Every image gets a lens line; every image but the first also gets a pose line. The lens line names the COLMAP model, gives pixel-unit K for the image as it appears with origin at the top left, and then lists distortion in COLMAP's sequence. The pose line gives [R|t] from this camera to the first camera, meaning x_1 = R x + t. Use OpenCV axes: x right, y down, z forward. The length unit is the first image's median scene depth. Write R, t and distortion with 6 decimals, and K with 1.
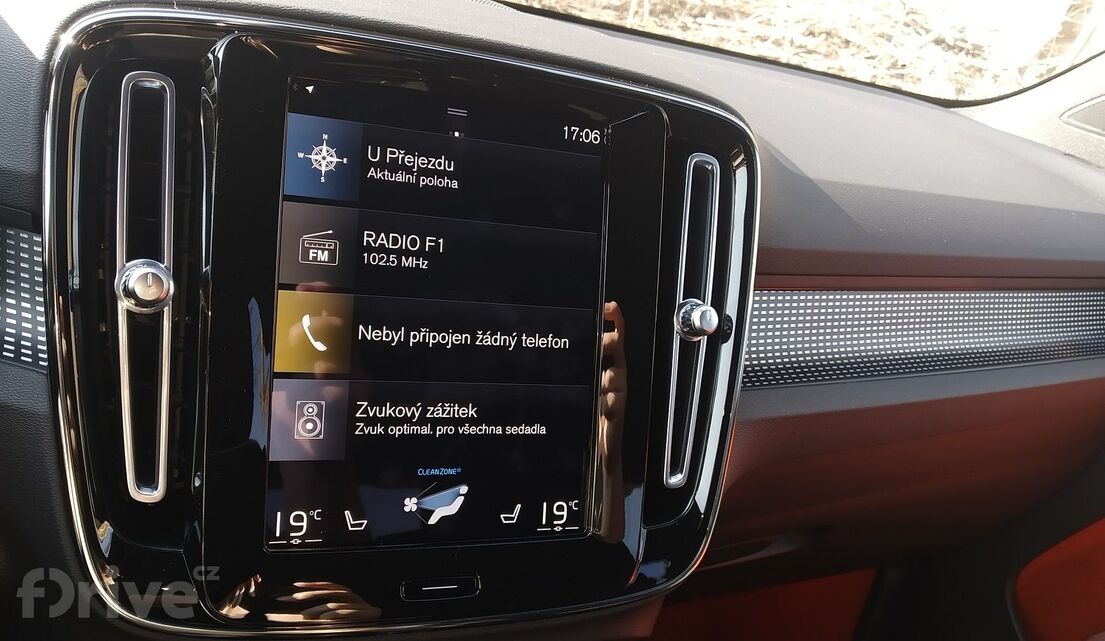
lens RADIAL K [[902.4, 0, 550.2], [0, 902.4, 318.2], [0, 0, 1]] dist [0.053879, -0.033867]
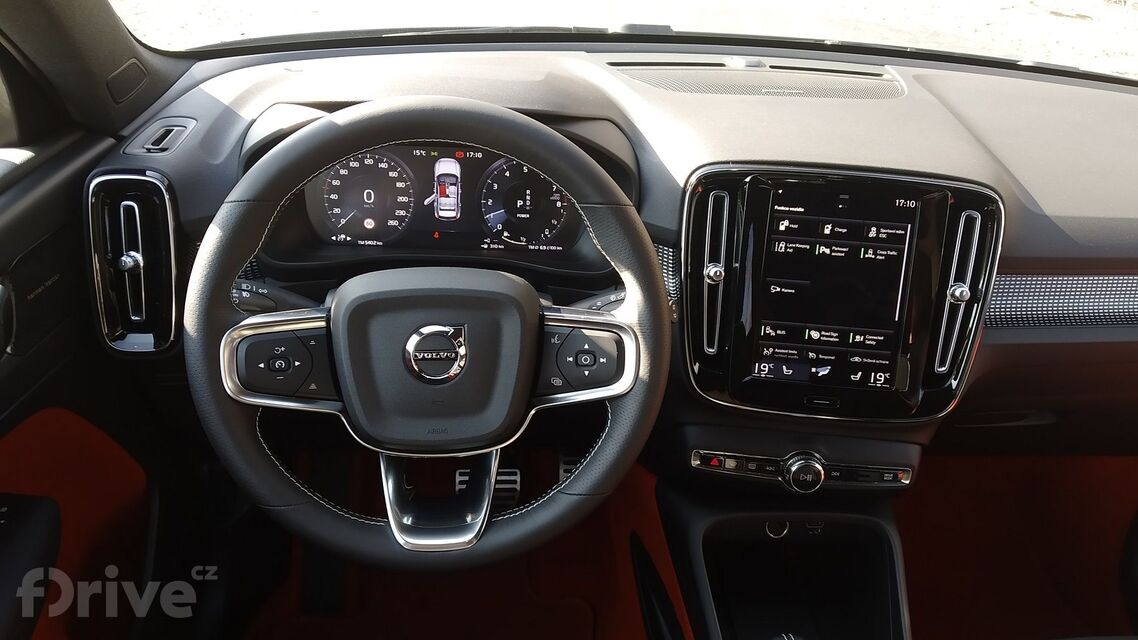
lens RADIAL K [[895.0, 0, 573.2], [0, 895.0, 320.4], [0, 0, 1]] dist [-0.001399, -0.021302]
pose [[0.909301, 0.085821, -0.407193, 0.204854], [-0.029035, 0.989203, 0.143649, -0.212406], [0.415124, -0.118797, 0.901975, -1.243802]]
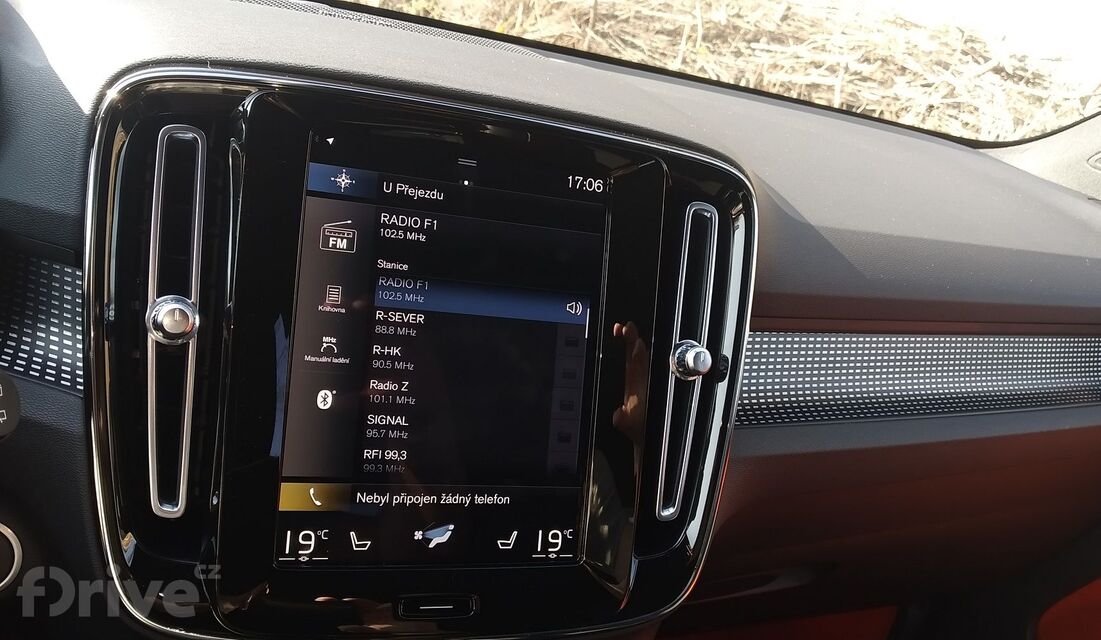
lens RADIAL K [[899.1, 0, 552.3], [0, 899.1, 322.2], [0, 0, 1]] dist [0.053879, -0.033867]
pose [[0.998521, 0.025966, -0.047775, 0.051524], [-0.026874, 0.999468, -0.018455, -0.019794], [0.047270, 0.019712, 0.998688, -0.054796]]
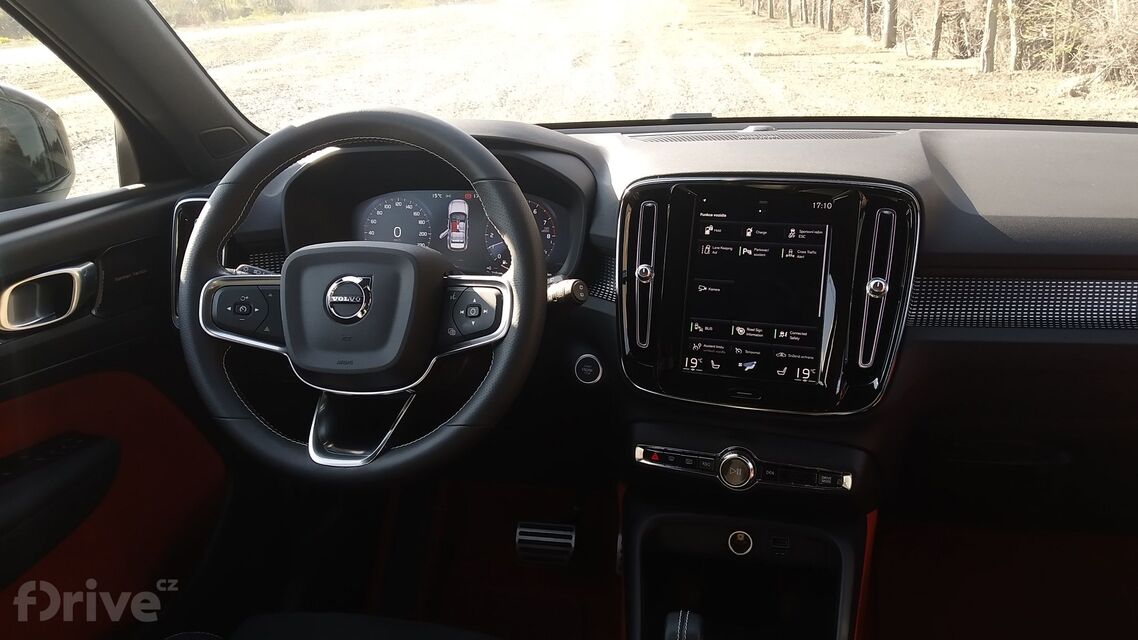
lens RADIAL K [[895.0, 0, 567.3], [0, 895.0, 311.7], [0, 0, 1]] dist [-0.001399, -0.021302]
pose [[0.741838, -0.009119, -0.670517, 1.058557], [-0.047746, 0.996651, -0.066379, 0.237453], [0.668877, 0.081257, 0.738919, -1.043439]]
